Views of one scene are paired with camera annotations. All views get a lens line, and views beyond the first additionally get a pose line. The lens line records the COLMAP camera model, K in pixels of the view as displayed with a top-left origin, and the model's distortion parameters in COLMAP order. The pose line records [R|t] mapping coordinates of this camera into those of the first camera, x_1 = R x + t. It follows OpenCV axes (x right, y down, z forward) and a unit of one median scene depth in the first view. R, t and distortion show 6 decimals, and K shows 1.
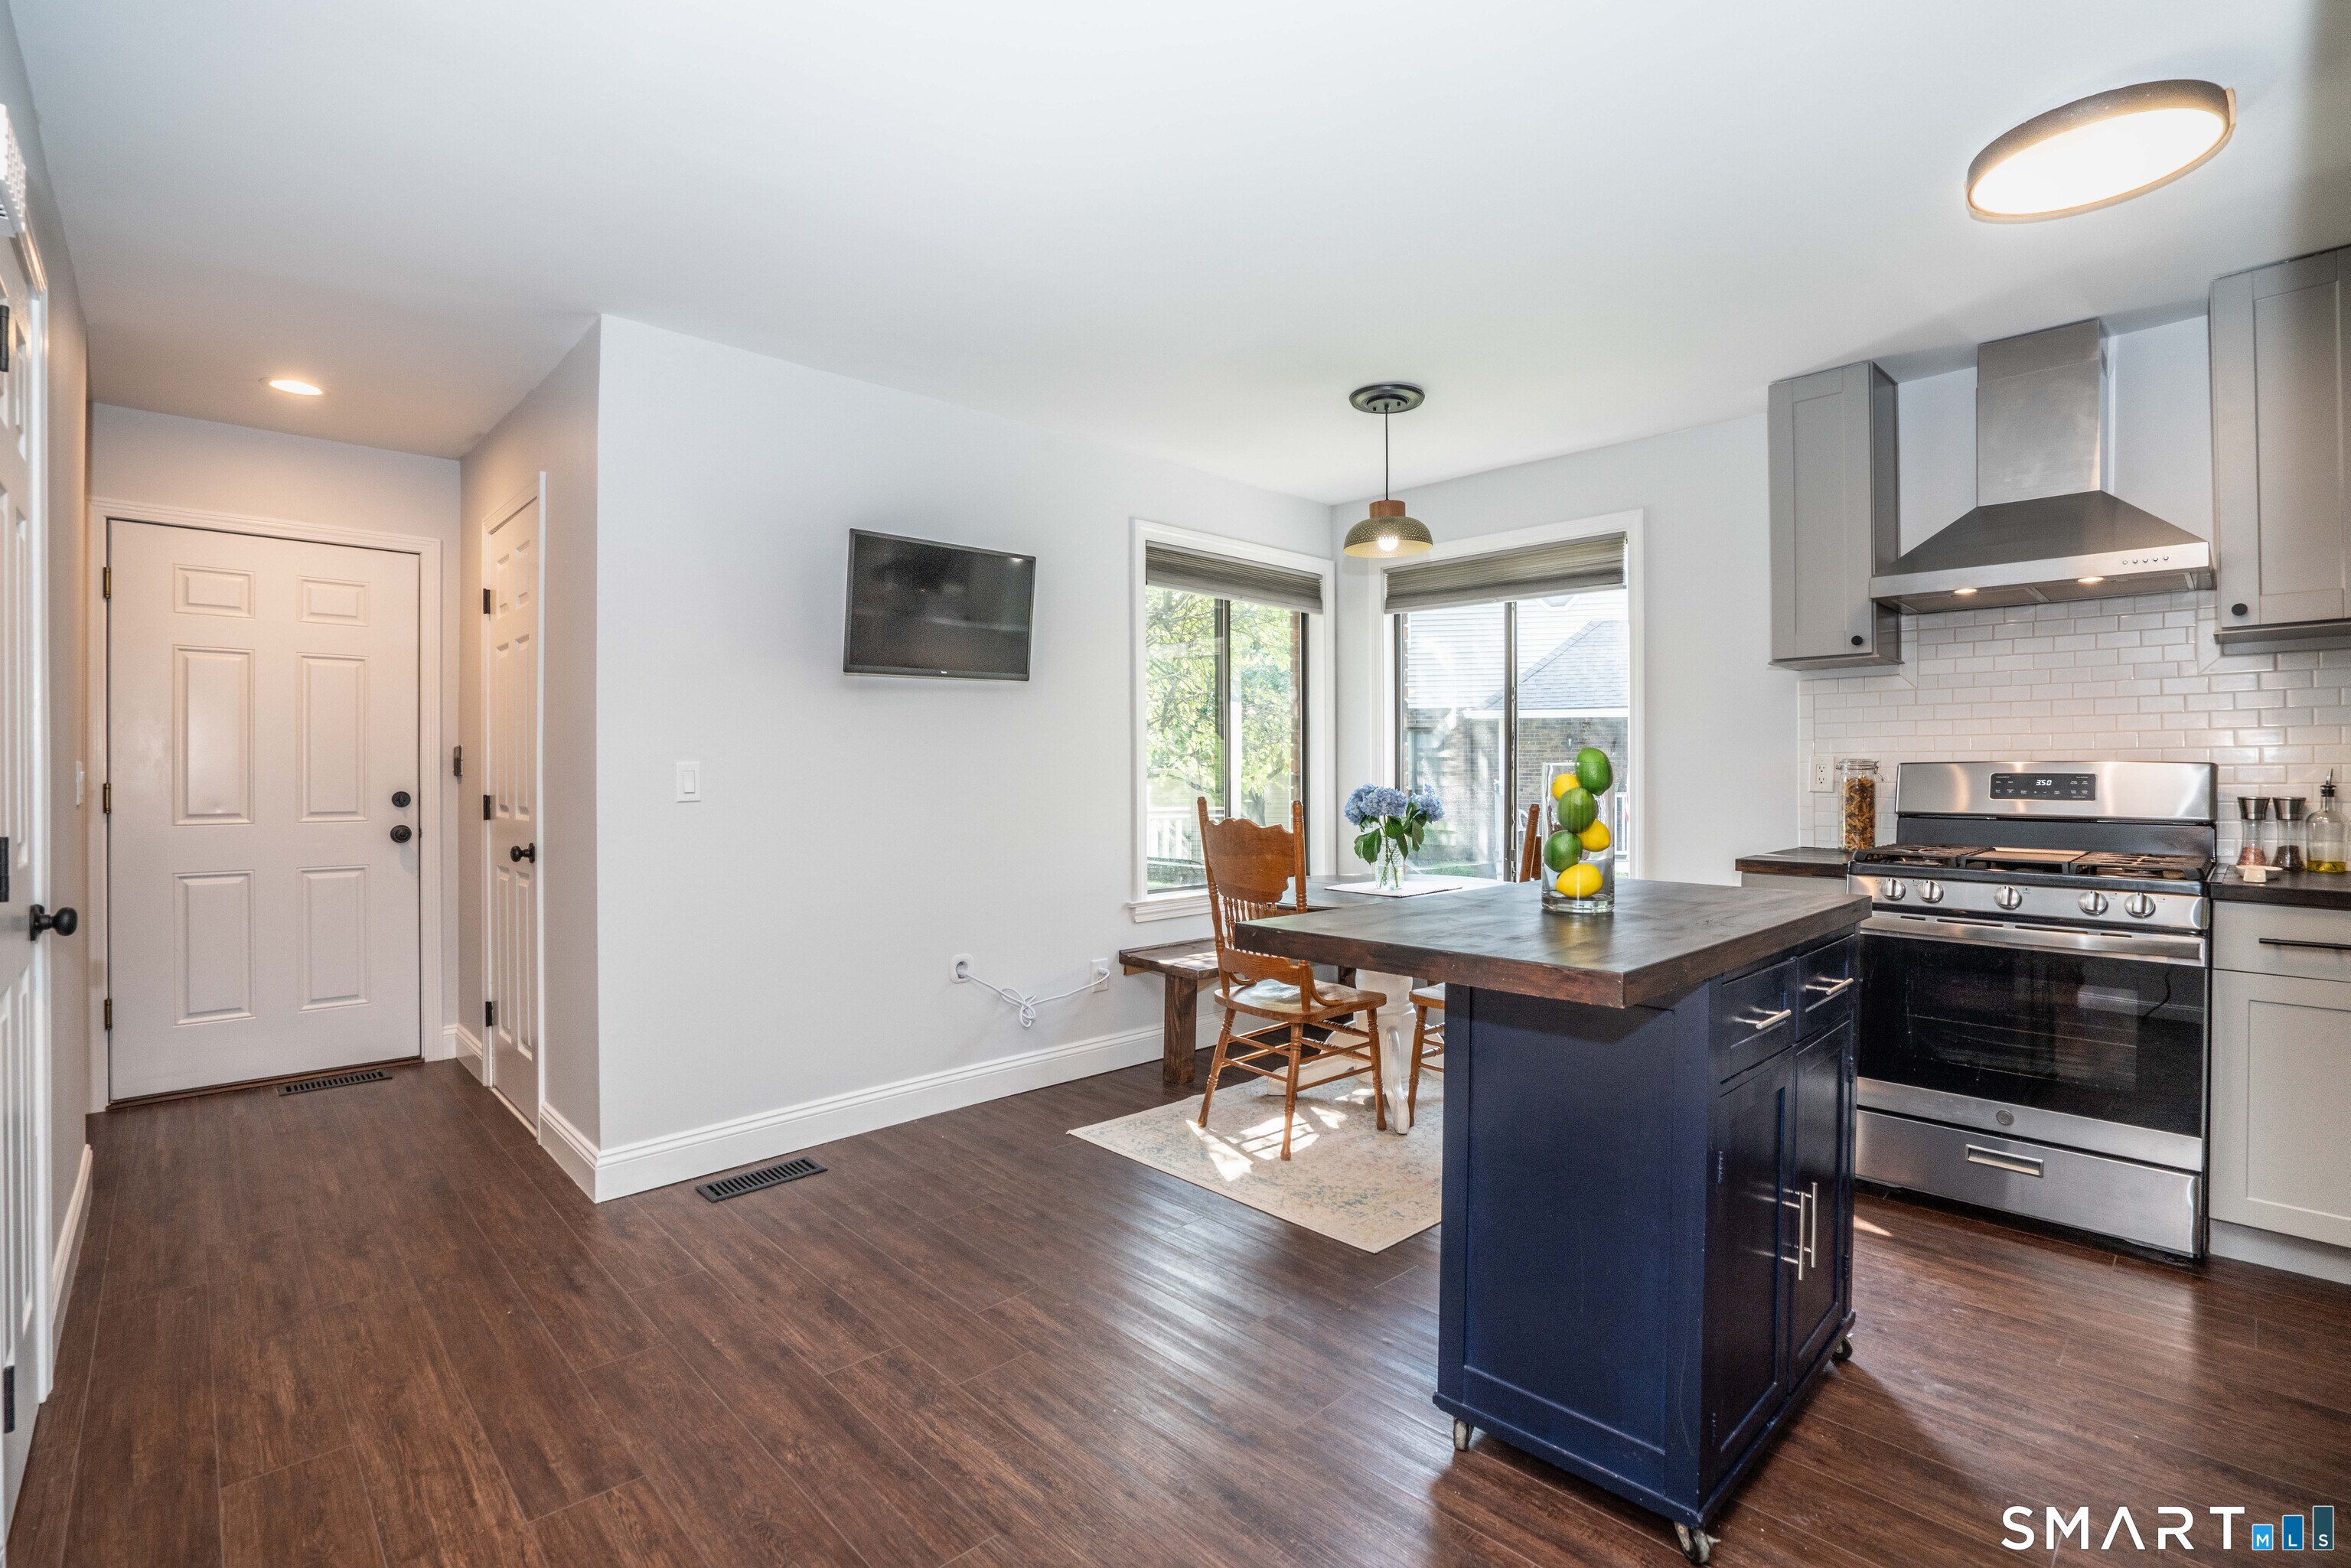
lens RADIAL K [[1089.9, 0, 1182.8], [0, 1089.9, 777.4], [0, 0, 1]] dist [-0.049559, 0.017989]
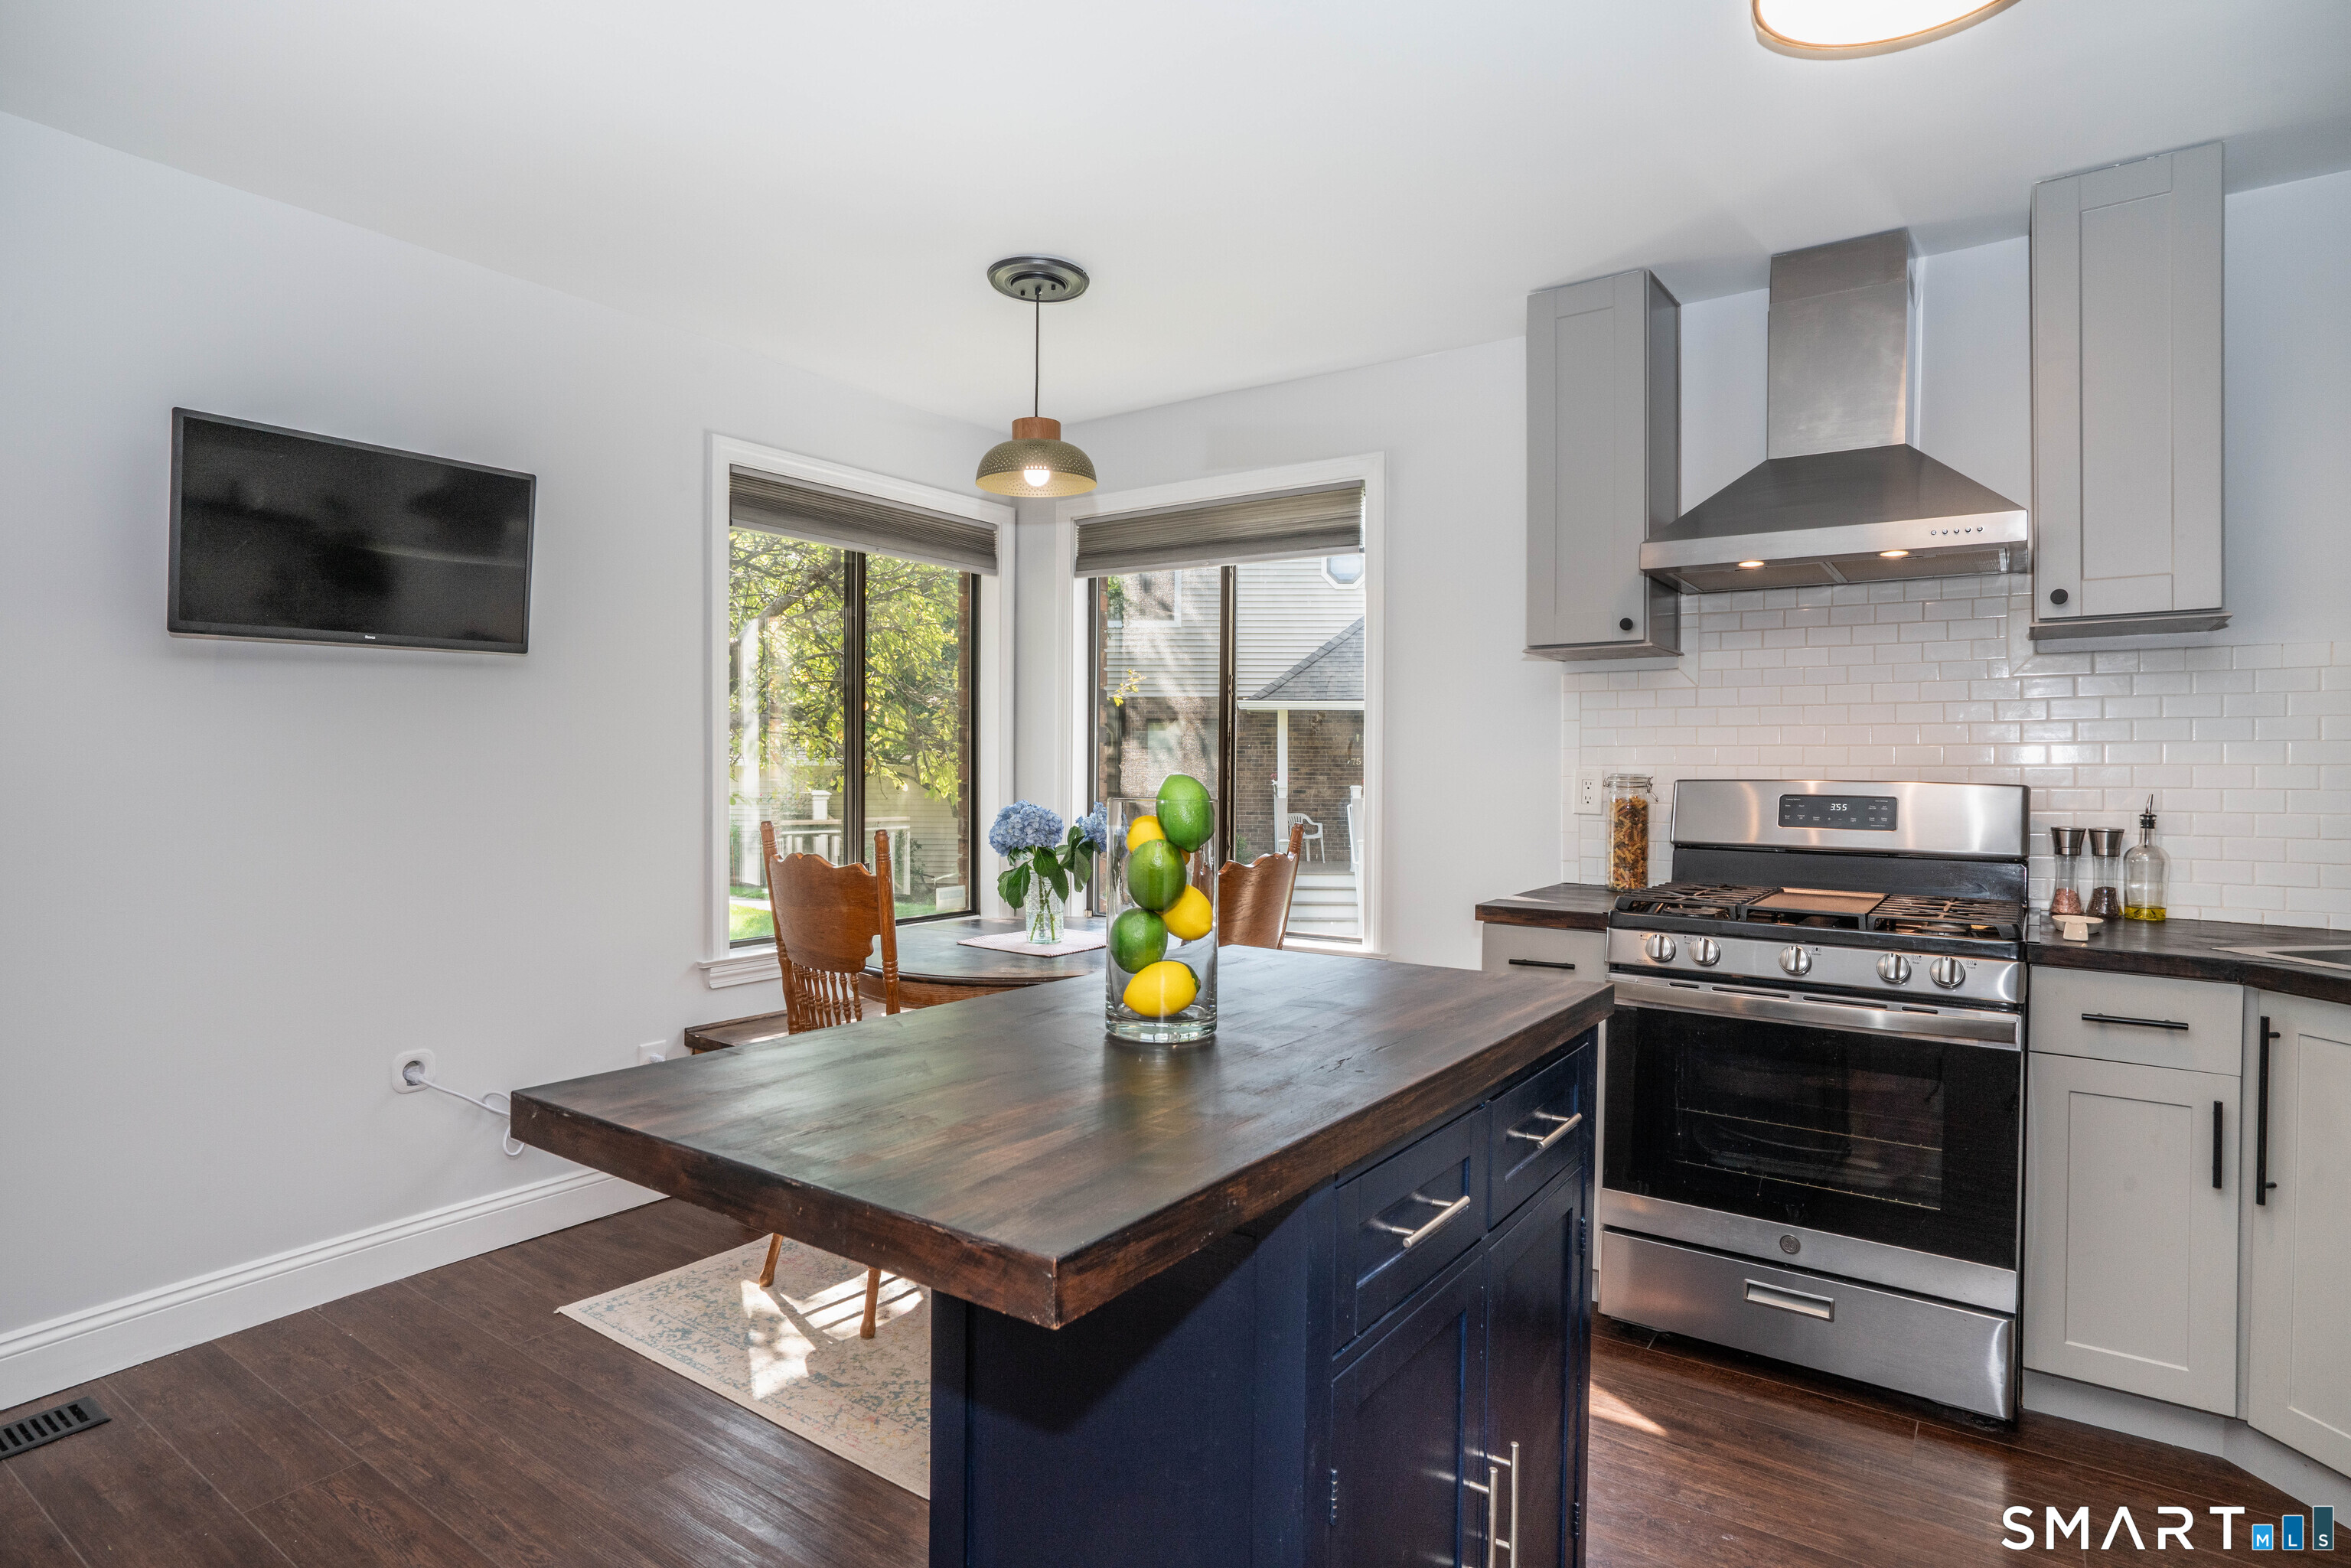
lens RADIAL K [[1244.2, 0, 1180.7], [0, 1244.2, 771.6], [0, 0, 1]] dist [-0.024299, 0.012711]
pose [[0.982390, 0.006739, 0.186719, 0.143249], [-0.006951, 0.999976, 0.000479, -0.018772], [-0.186712, -0.001769, 0.982413, 0.170445]]
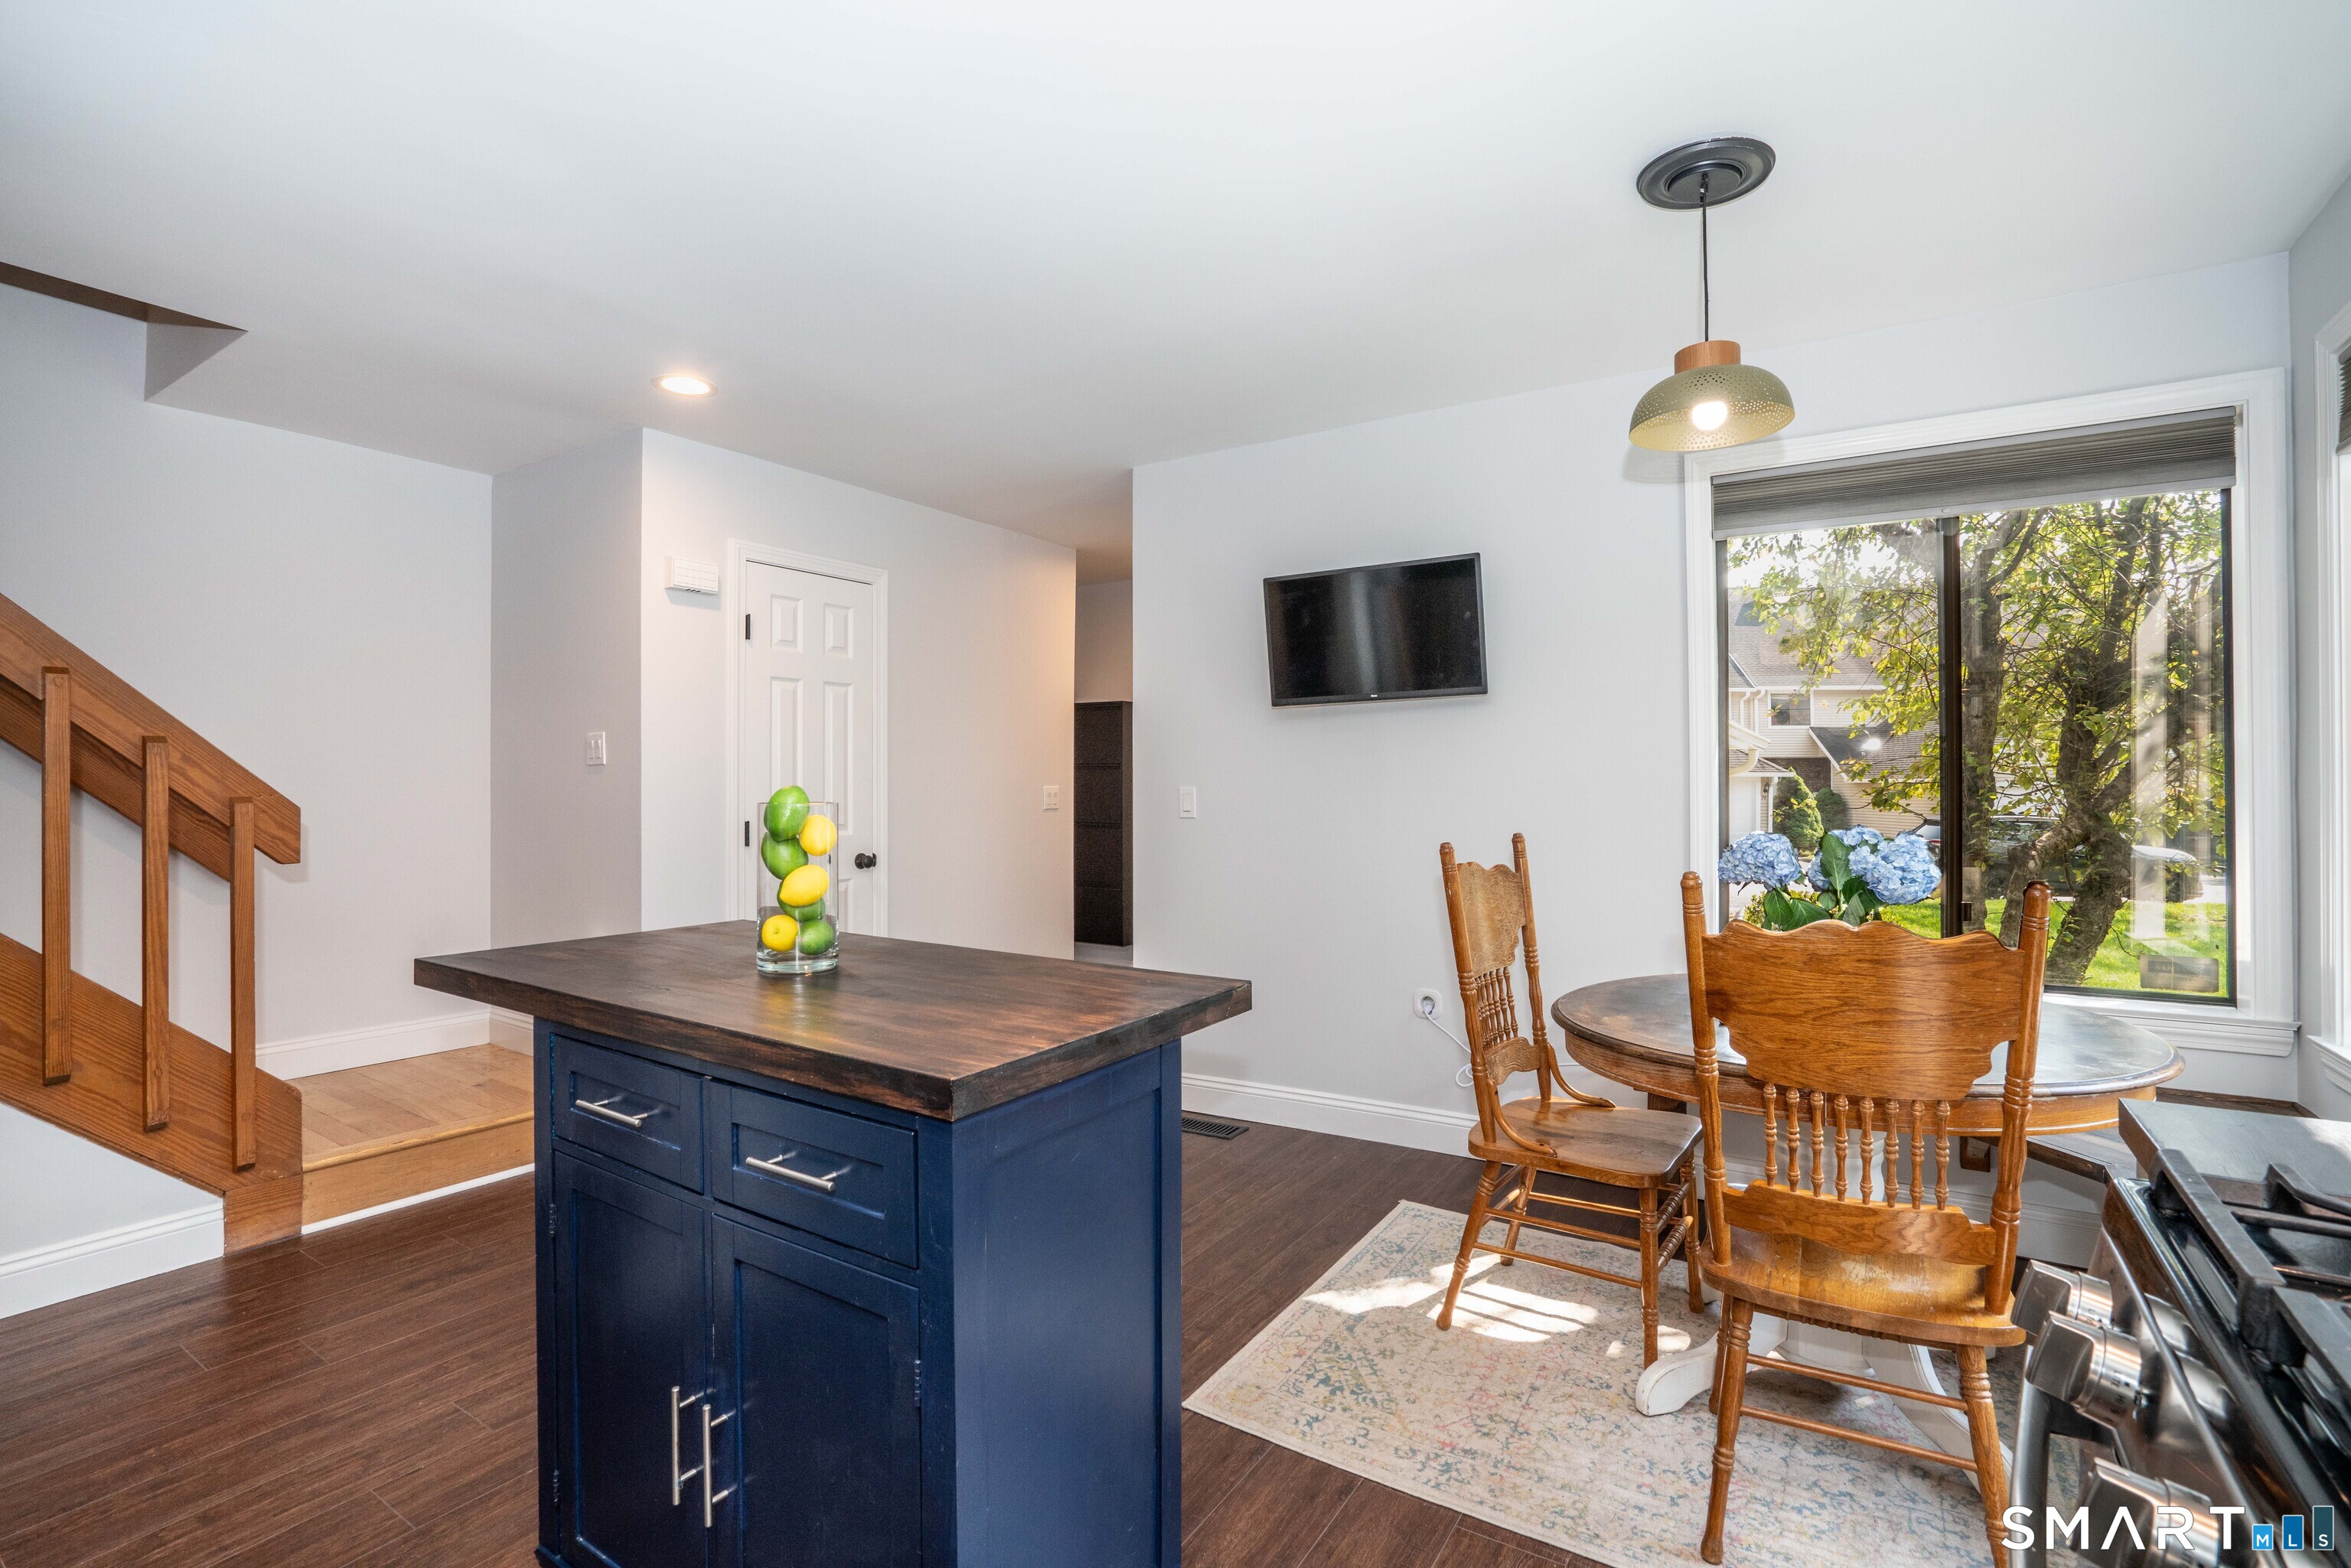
lens RADIAL K [[1089.9, 0, 1167.0], [0, 1089.9, 792.6], [0, 0, 1]] dist [-0.049559, 0.017989]
pose [[0.219888, 0.009912, -0.975475, 0.765154], [-0.003876, 0.999949, 0.009287, -0.018727], [0.975517, 0.001739, 0.219915, 0.655076]]
